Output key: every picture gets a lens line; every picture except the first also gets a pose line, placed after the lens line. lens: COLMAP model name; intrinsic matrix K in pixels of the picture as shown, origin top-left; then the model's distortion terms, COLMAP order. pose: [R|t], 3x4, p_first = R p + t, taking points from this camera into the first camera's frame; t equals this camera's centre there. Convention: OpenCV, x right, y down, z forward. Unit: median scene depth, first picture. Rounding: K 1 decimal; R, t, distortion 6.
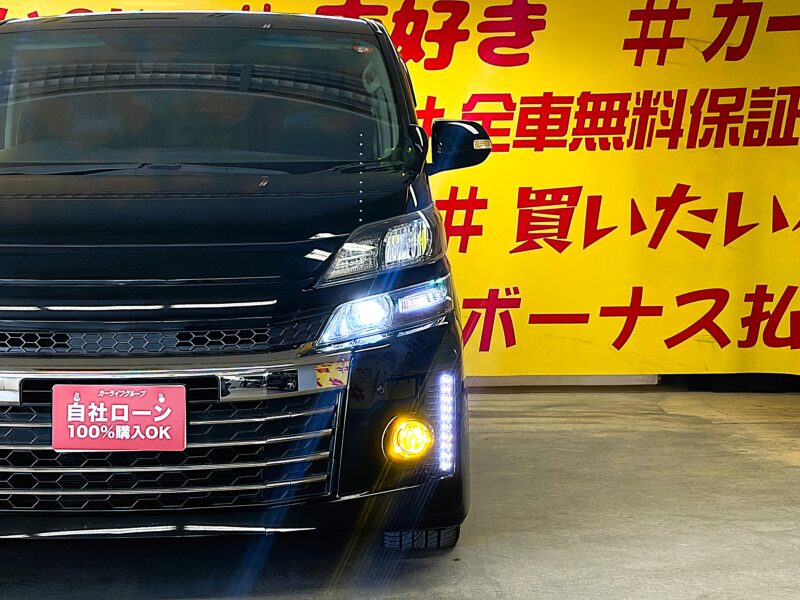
lens RADIAL K [[1619.2, 0, 401.2], [0, 1619.2, 300.8], [0, 0, 1]] dist [0.199456, 0.000000]
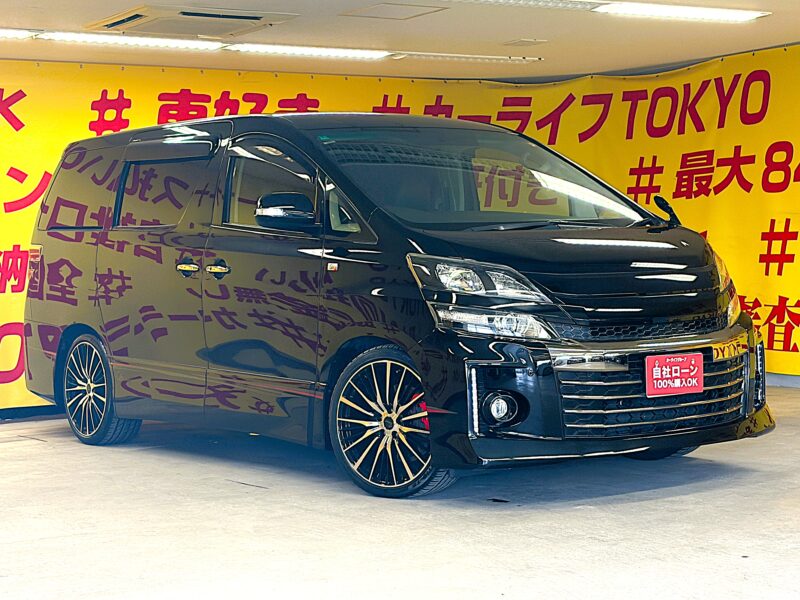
lens RADIAL K [[1593.5, 0, 400.8], [0, 1593.5, 296.4], [0, 0, 1]] dist [0.116972, 0.000000]
pose [[0.818973, -0.031091, 0.572990, -1.058817], [0.051055, 0.998519, -0.018793, 0.006630], [-0.571557, 0.044645, 0.819347, -0.145703]]
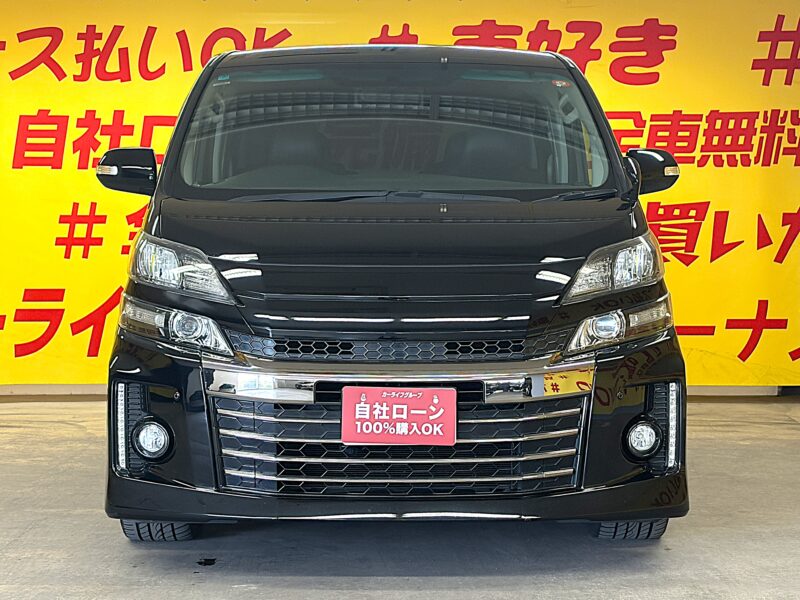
lens RADIAL K [[1722.4, 0, 399.1], [0, 1722.4, 299.6], [0, 0, 1]] dist [0.165630, 0.000000]
pose [[0.999862, 0.010187, -0.013149, -0.124782], [-0.010233, 0.999942, -0.003437, -0.005105], [0.013113, 0.003571, 0.999908, -0.173976]]
